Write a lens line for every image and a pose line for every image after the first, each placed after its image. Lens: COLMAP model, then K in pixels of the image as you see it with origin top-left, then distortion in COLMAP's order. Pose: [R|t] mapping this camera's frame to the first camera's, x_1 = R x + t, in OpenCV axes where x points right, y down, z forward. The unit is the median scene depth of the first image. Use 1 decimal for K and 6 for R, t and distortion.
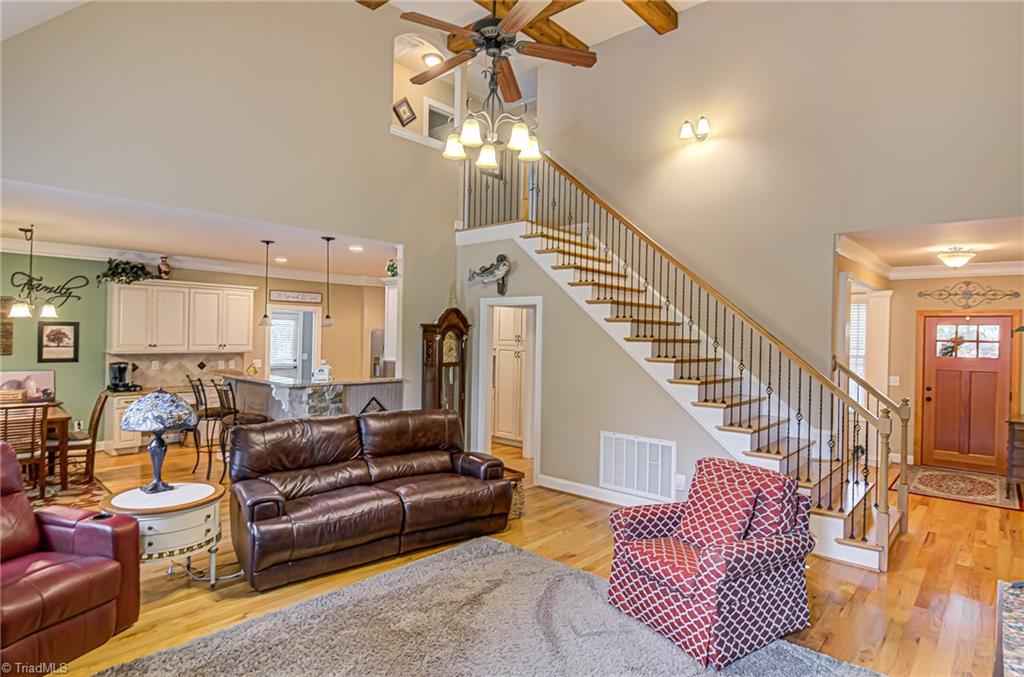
lens RADIAL K [[542.5, 0, 511.9], [0, 542.5, 338.6], [0, 0, 1]] dist [-0.010220, -0.005512]
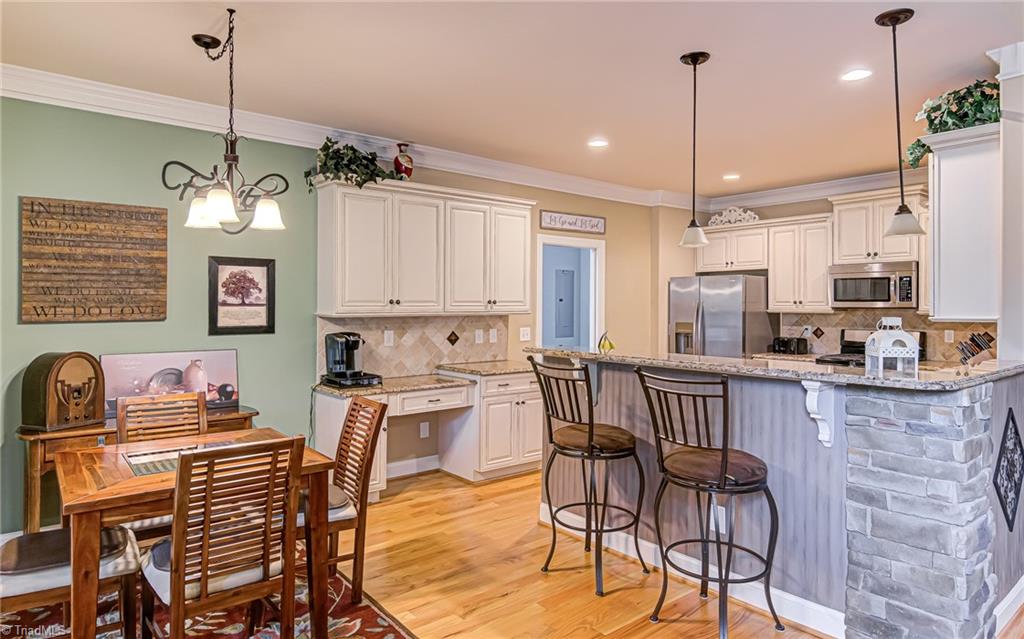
lens RADIAL K [[616.9, 0, 542.8], [0, 616.9, 302.5], [0, 0, 1]] dist [0.008752, 0.000857]
pose [[0.990432, -0.019280, -0.136647, -0.449034], [0.018187, 0.999792, -0.009241, 0.023232], [0.136797, 0.006667, 0.990577, 0.416644]]
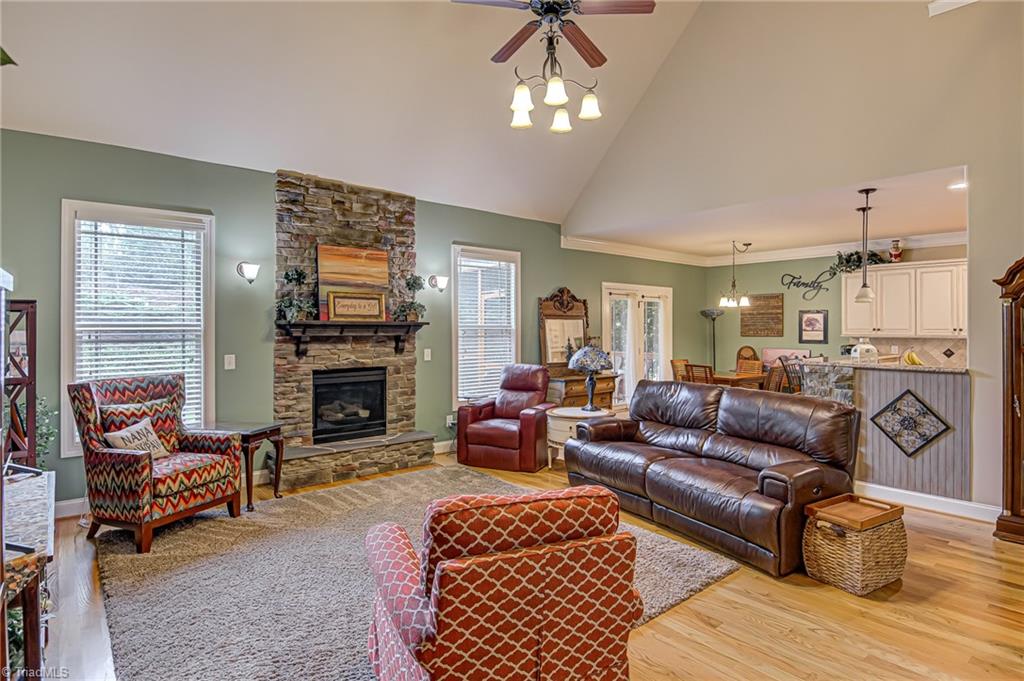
lens RADIAL K [[542.5, 0, 533.5], [0, 542.5, 327.7], [0, 0, 1]] dist [-0.010220, -0.005512]
pose [[-0.112413, -0.019882, -0.993463, 0.439841], [-0.008767, 0.999781, -0.019017, 0.036073], [0.993623, 0.006572, -0.112563, 0.487561]]
